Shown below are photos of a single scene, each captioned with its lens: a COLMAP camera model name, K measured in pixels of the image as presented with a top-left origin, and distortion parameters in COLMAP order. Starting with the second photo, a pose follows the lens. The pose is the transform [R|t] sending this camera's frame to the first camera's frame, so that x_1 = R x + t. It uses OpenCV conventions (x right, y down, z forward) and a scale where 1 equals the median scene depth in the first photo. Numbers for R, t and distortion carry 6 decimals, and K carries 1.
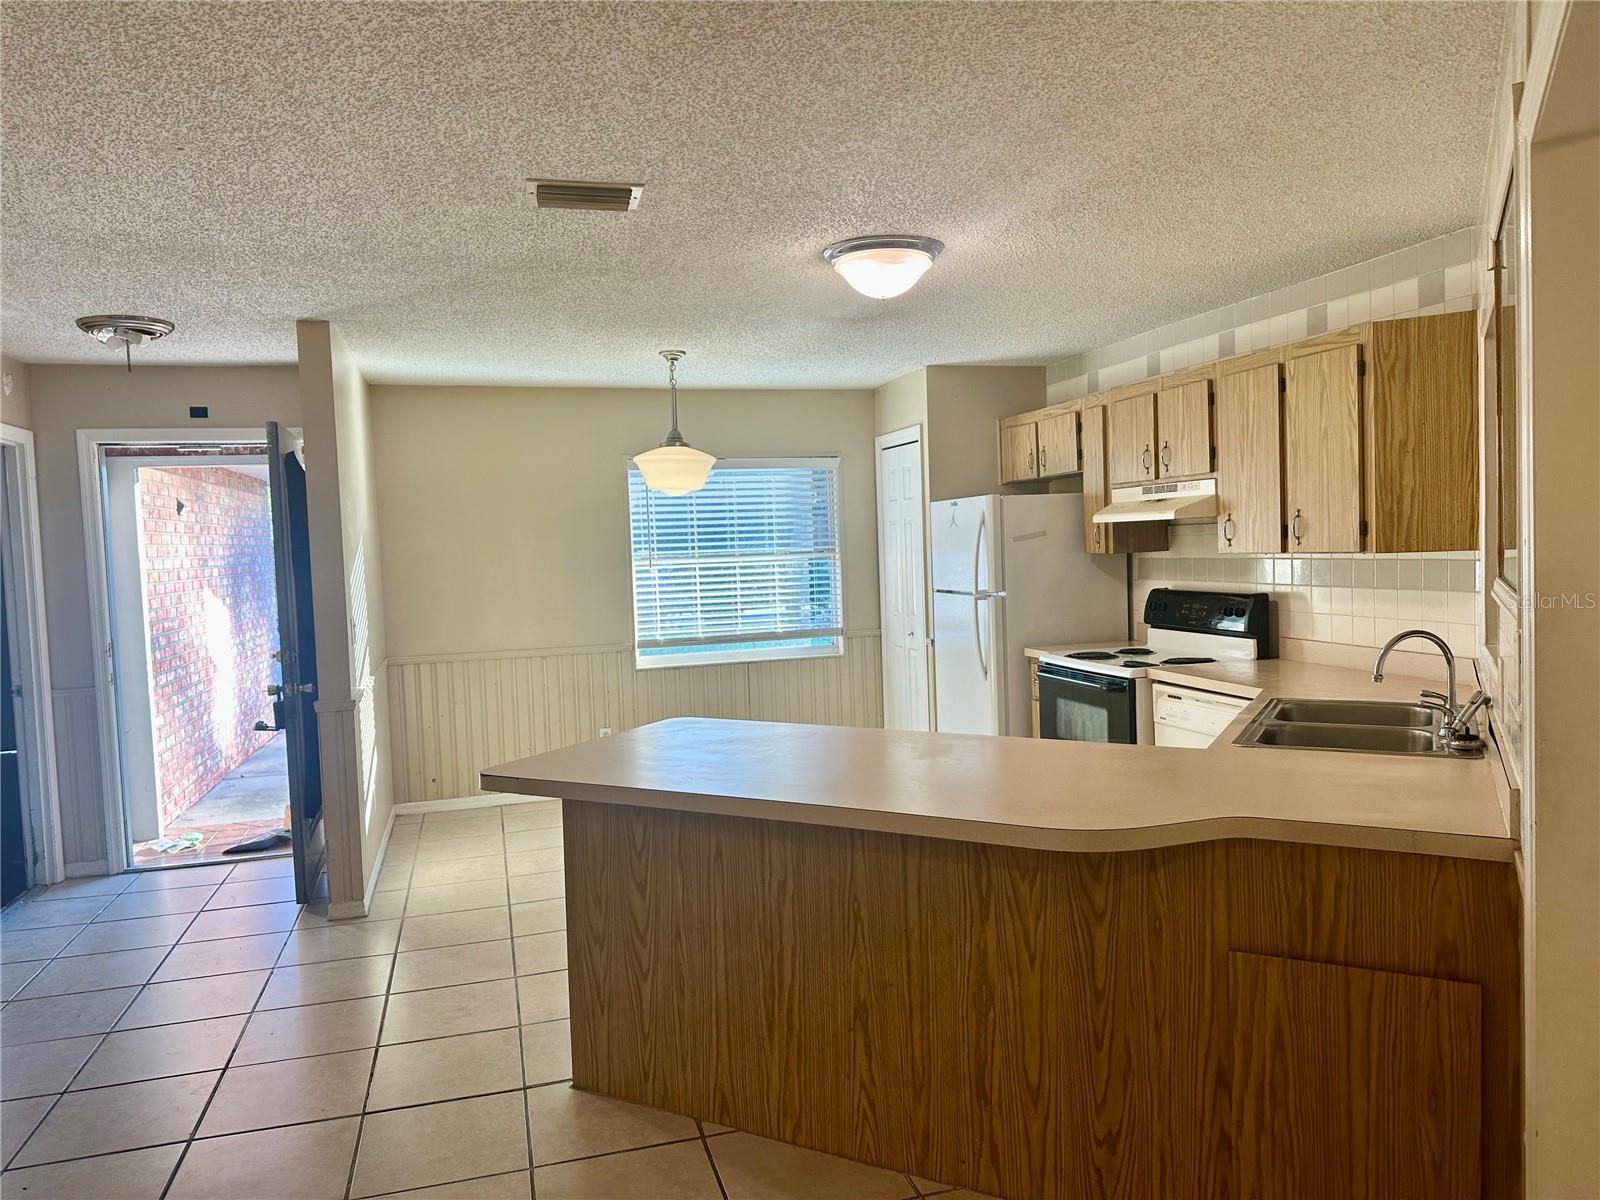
lens RADIAL K [[1112.7, 0, 800.0], [0, 1112.7, 600.0], [0, 0, 1]] dist [0.215178, -0.464736]
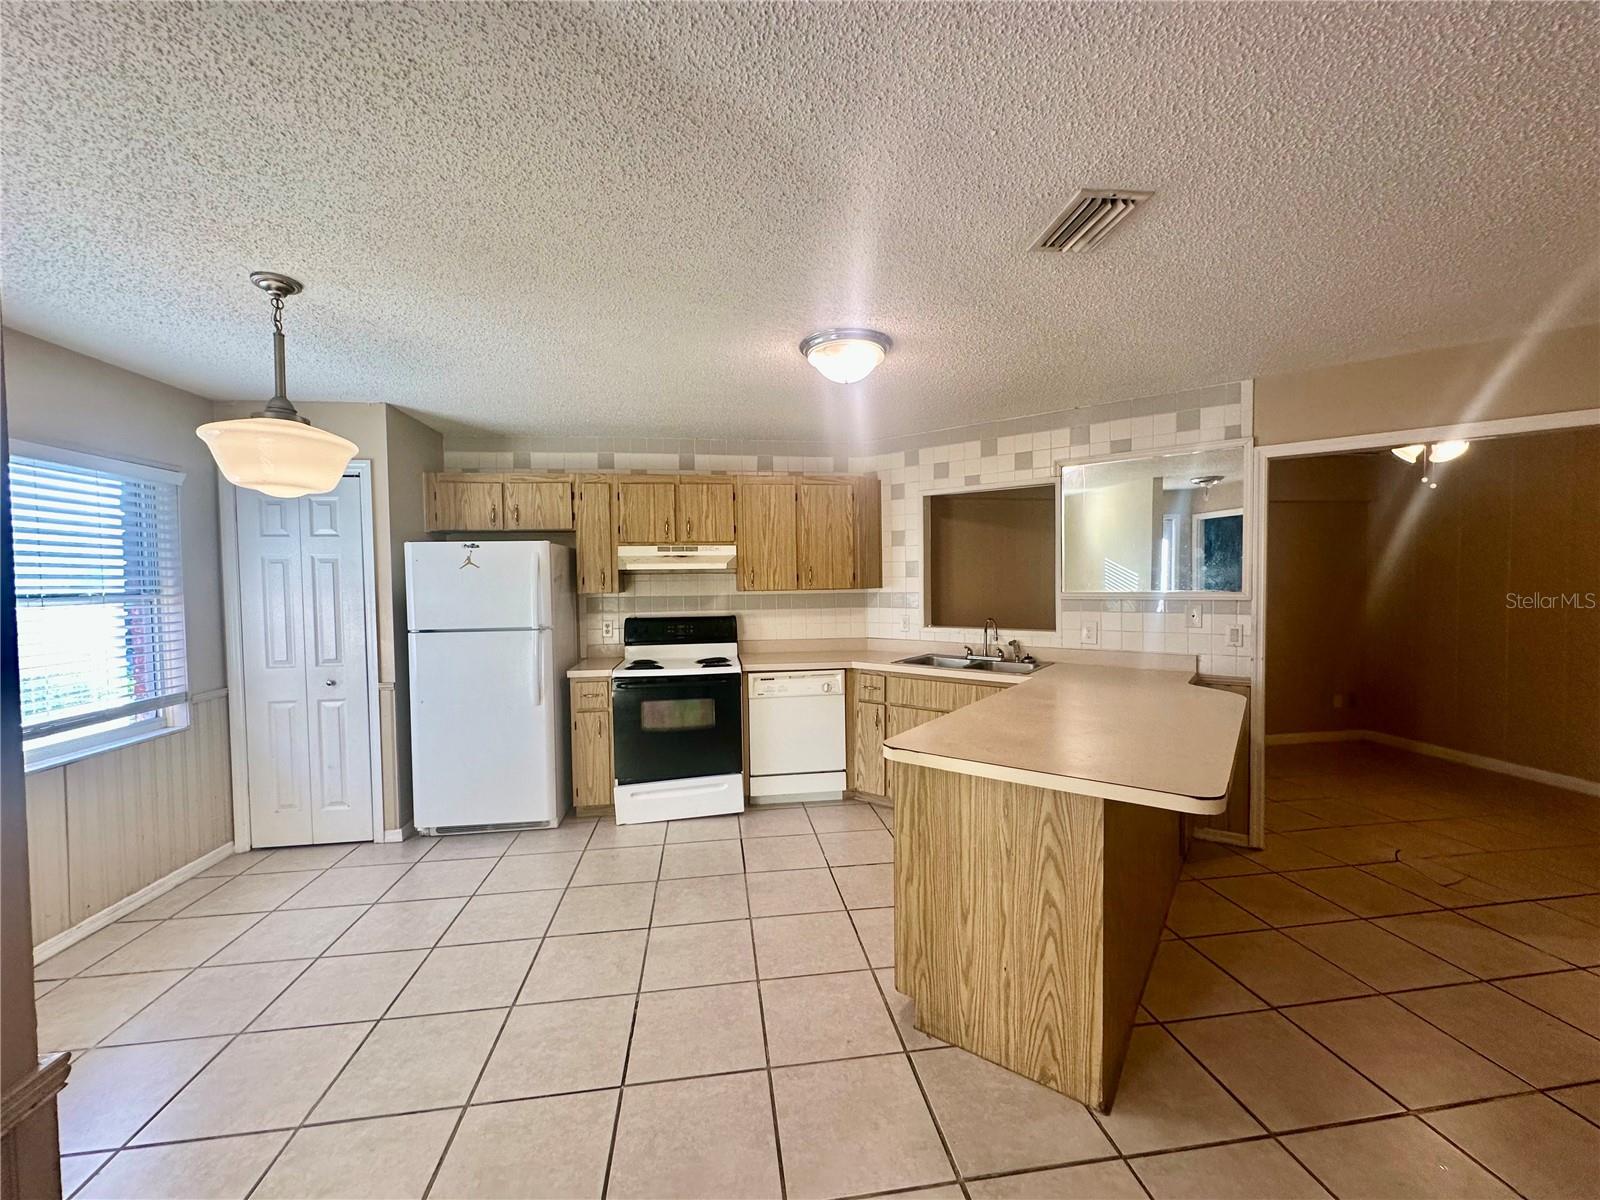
lens RADIAL K [[636.1, 0, 800.0], [0, 636.1, 600.0], [0, 0, 1]] dist [-0.002357, 0.000101]
pose [[0.133748, 0.000593, 0.991015, -0.537438], [0.059939, 0.998164, -0.008687, -0.014838], [-0.989201, 0.060562, 0.133467, 0.805144]]
